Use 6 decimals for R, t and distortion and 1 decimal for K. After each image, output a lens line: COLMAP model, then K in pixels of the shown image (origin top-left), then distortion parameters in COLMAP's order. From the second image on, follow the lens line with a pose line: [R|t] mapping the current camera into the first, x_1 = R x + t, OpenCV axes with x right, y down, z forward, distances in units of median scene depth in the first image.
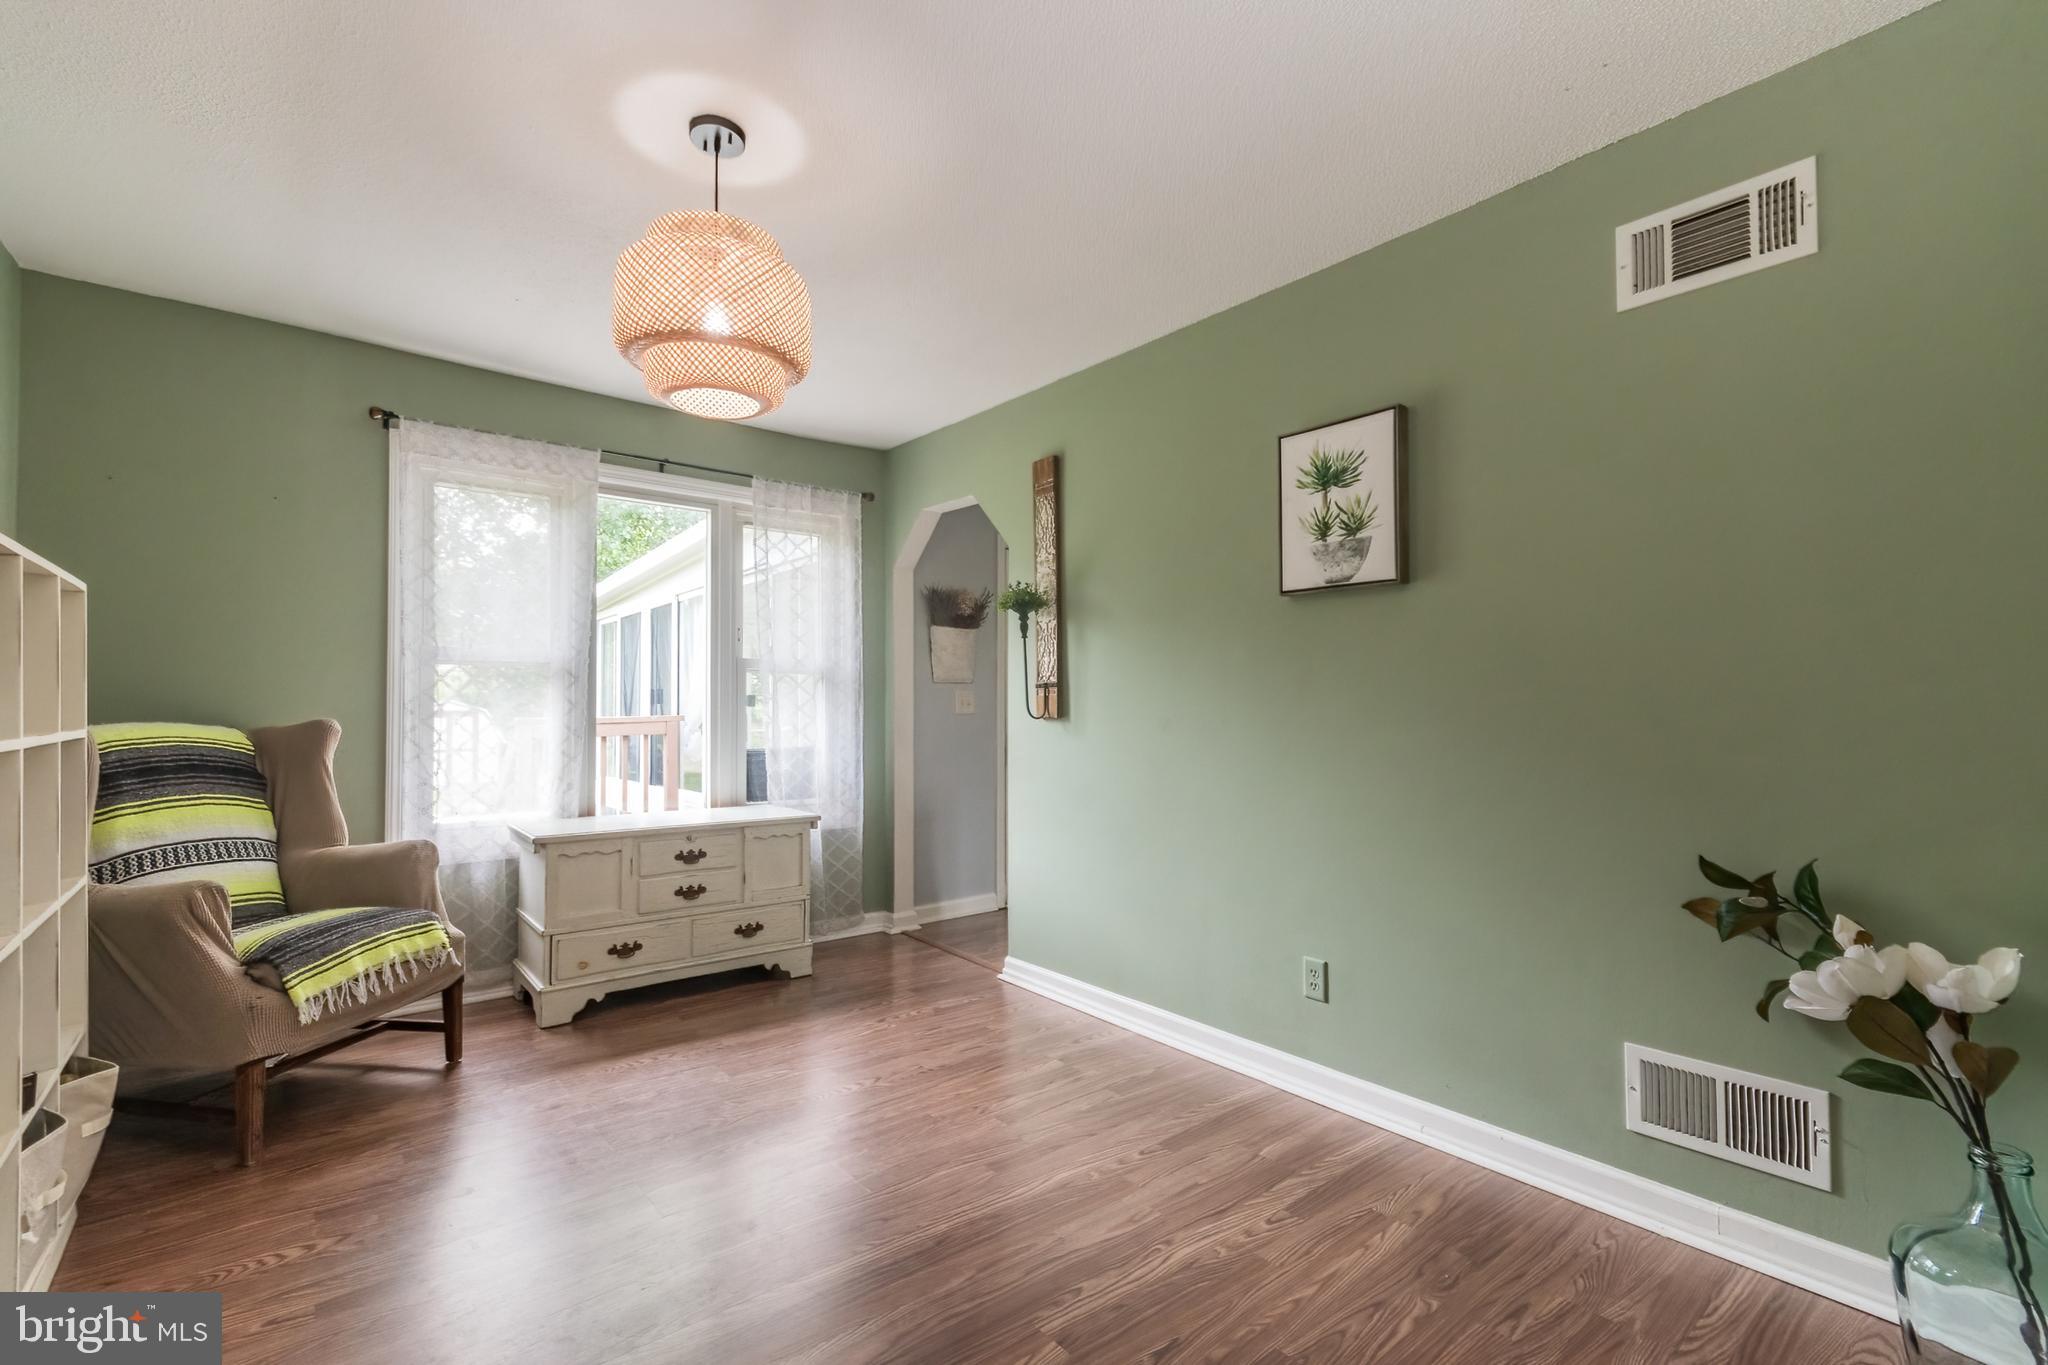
lens RADIAL K [[916.8, 0, 1004.9], [0, 916.8, 688.5], [0, 0, 1]] dist [-0.000481, -0.000858]
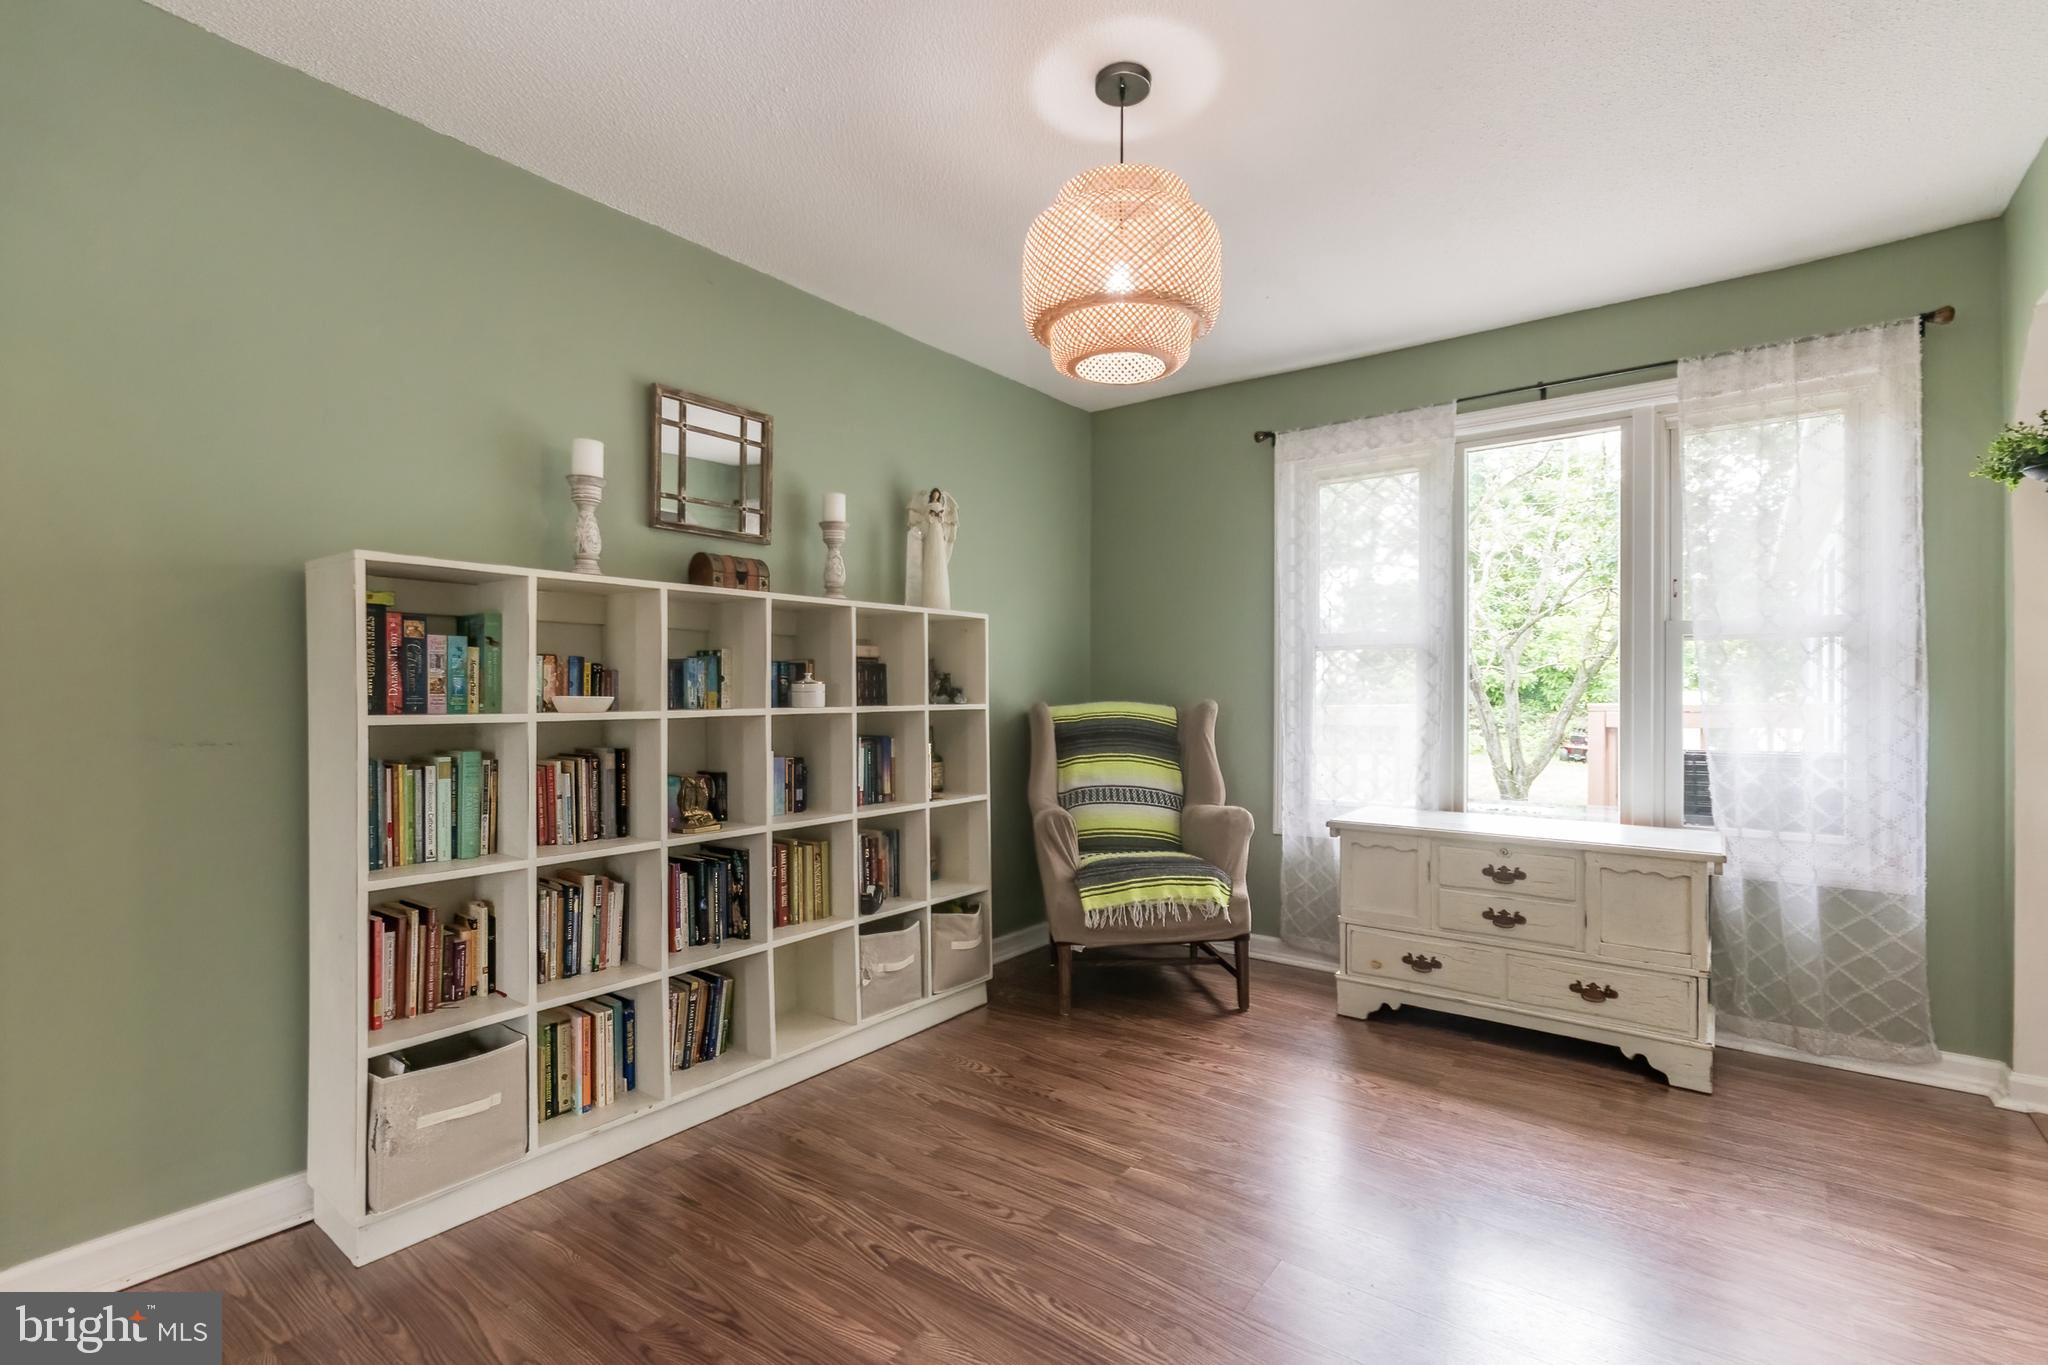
lens RADIAL K [[916.8, 0, 1031.1], [0, 916.8, 699.4], [0, 0, 1]] dist [-0.000481, -0.000858]
pose [[0.238713, 0.001594, -0.971089, 0.343178], [0.017217, 0.999835, 0.005873, 0.017812], [0.970938, -0.018121, 0.238646, 0.410480]]
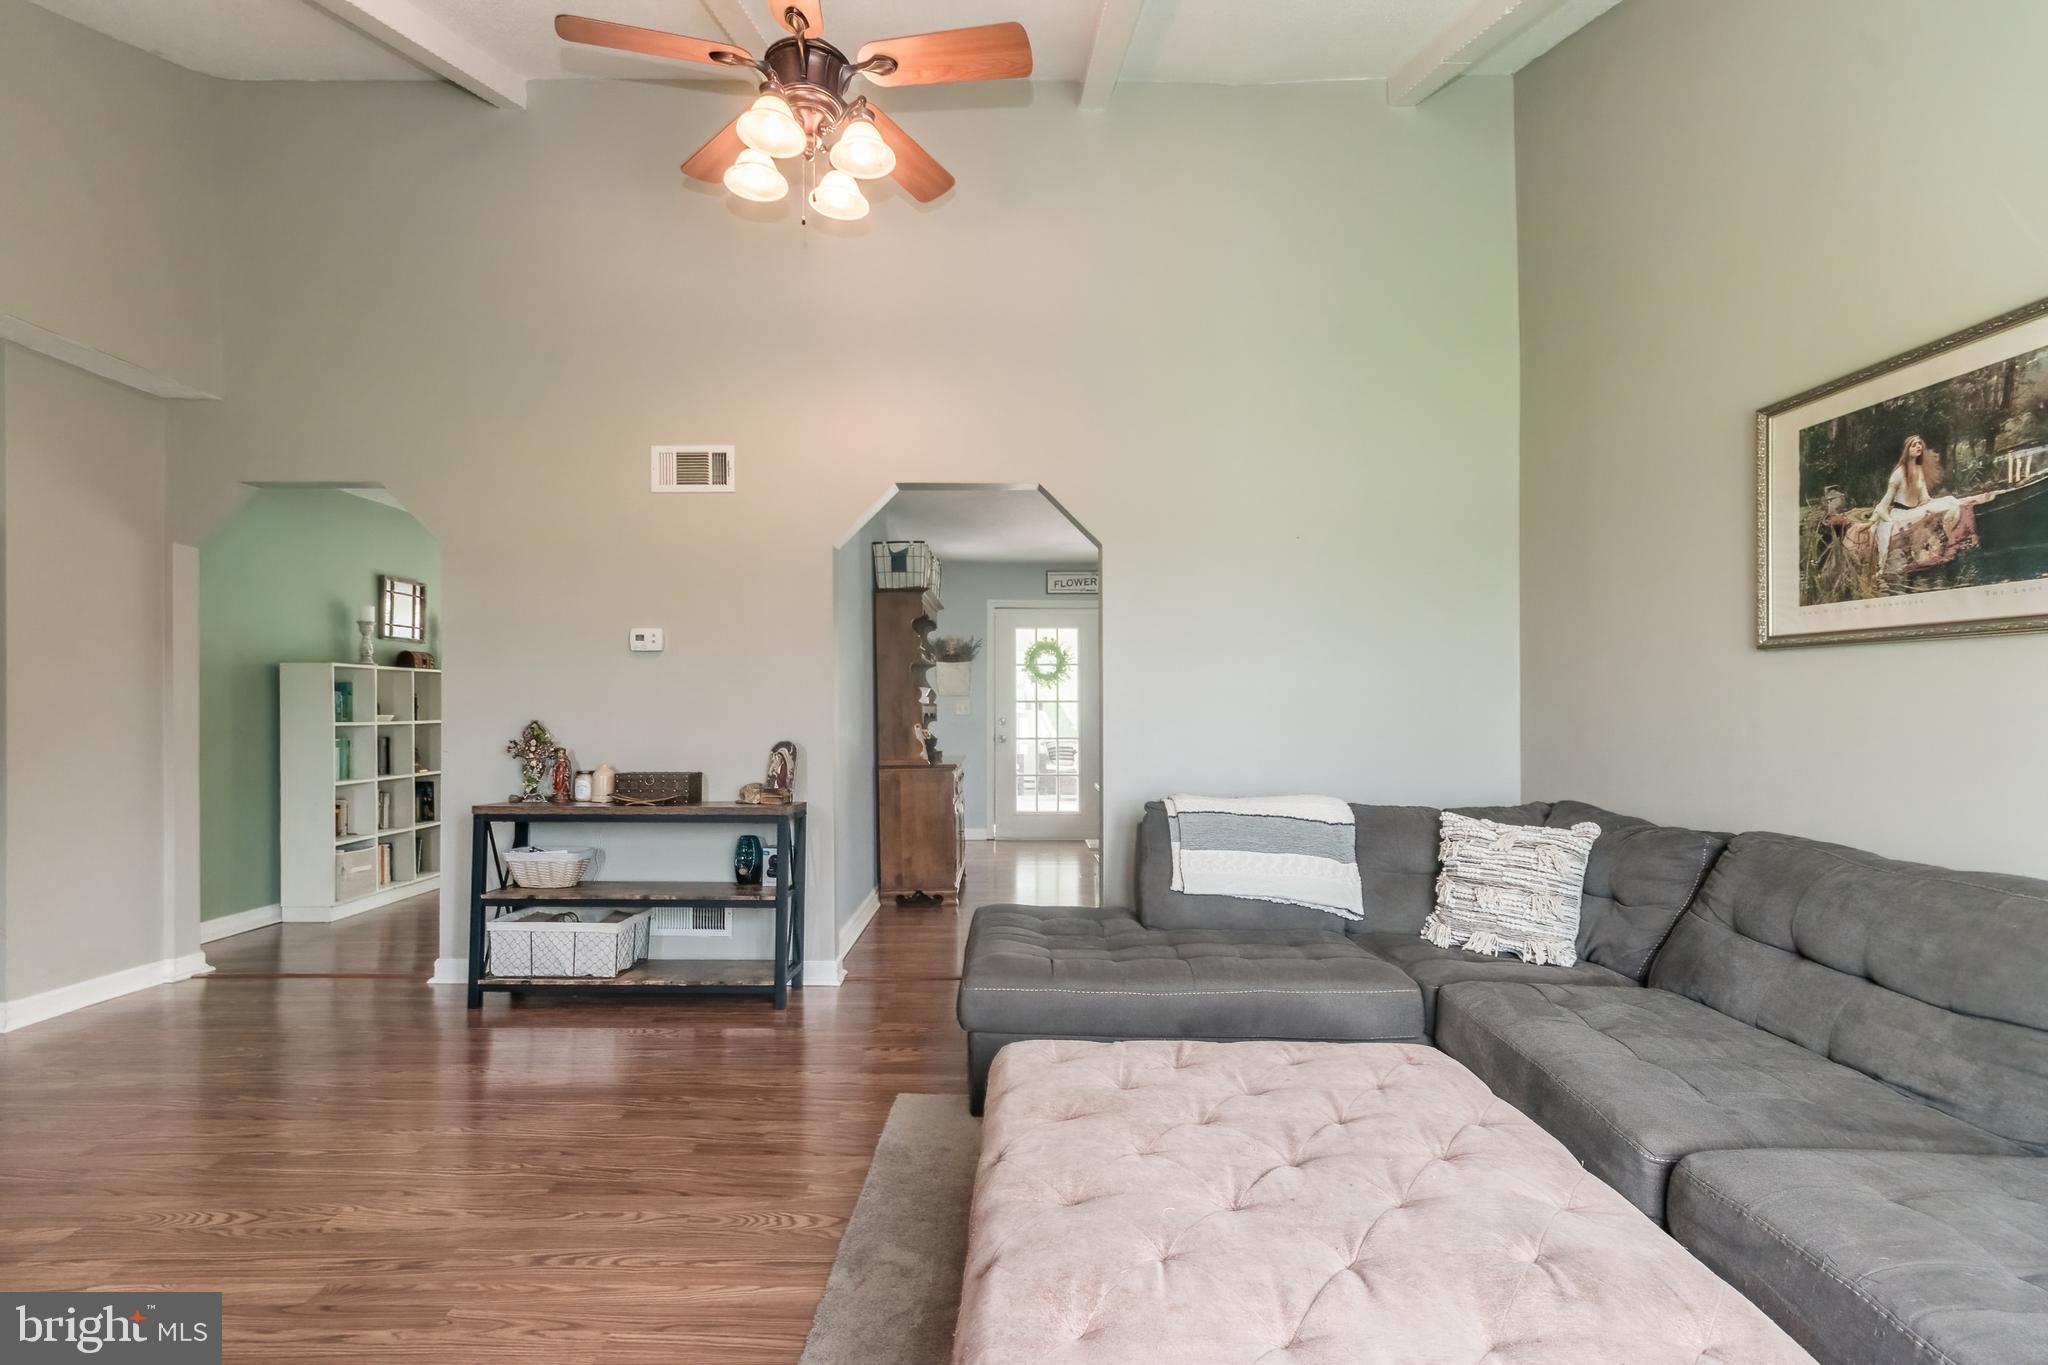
lens RADIAL K [[916.8, 0, 1026.0], [0, 916.8, 695.0], [0, 0, 1]] dist [-0.000481, -0.000858]
pose [[0.781468, -0.008868, -0.623883, 1.553681], [0.005411, 0.999958, -0.007435, -0.004580], [0.623922, 0.002435, 0.781483, -0.314167]]
